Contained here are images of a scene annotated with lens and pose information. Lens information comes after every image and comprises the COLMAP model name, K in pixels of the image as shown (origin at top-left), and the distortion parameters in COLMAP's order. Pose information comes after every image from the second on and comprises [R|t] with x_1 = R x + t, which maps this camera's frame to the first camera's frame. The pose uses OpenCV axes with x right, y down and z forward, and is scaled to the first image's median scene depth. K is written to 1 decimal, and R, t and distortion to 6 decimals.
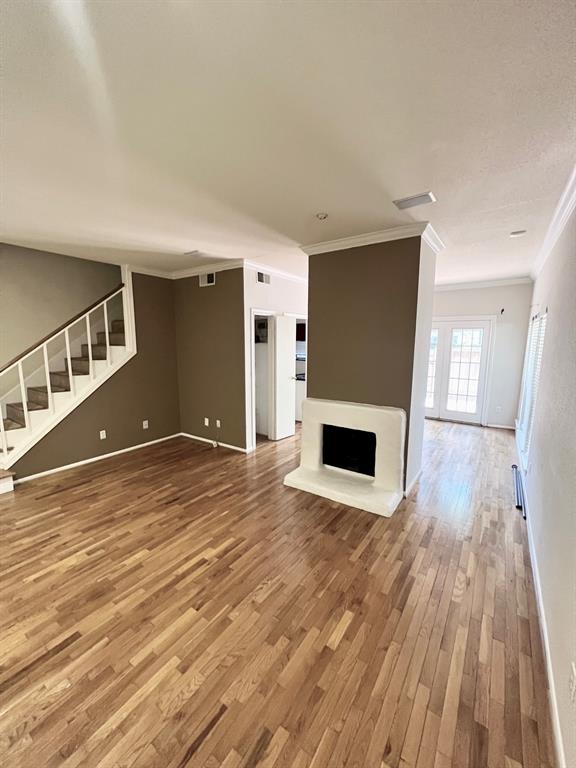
lens RADIAL K [[304.0, 0, 288.0], [0, 304.0, 384.0], [0, 0, 1]] dist [0.001170, -0.000538]
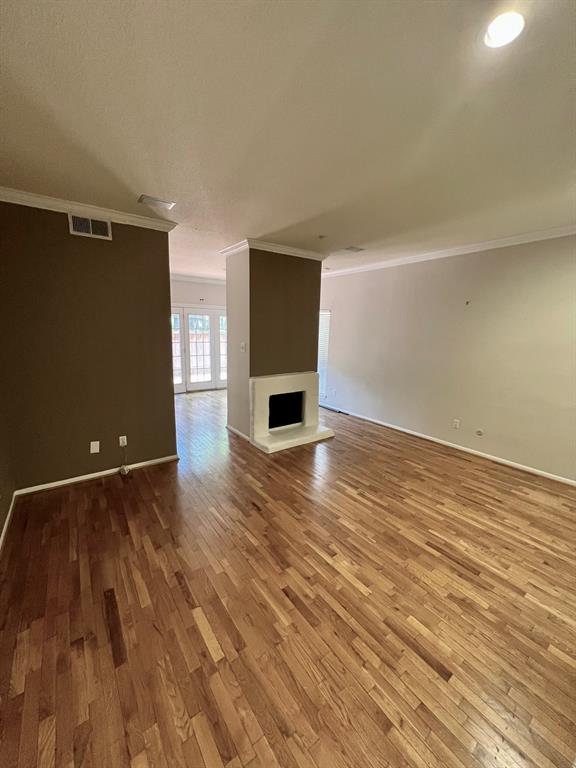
lens RADIAL K [[304.0, 0, 288.0], [0, 304.0, 384.0], [0, 0, 1]] dist [0.001170, -0.000538]
pose [[0.340749, -0.168976, 0.924844, -1.473660], [0.110939, 0.984070, 0.138923, -0.114905], [-0.933586, 0.055264, 0.354067, 0.754695]]
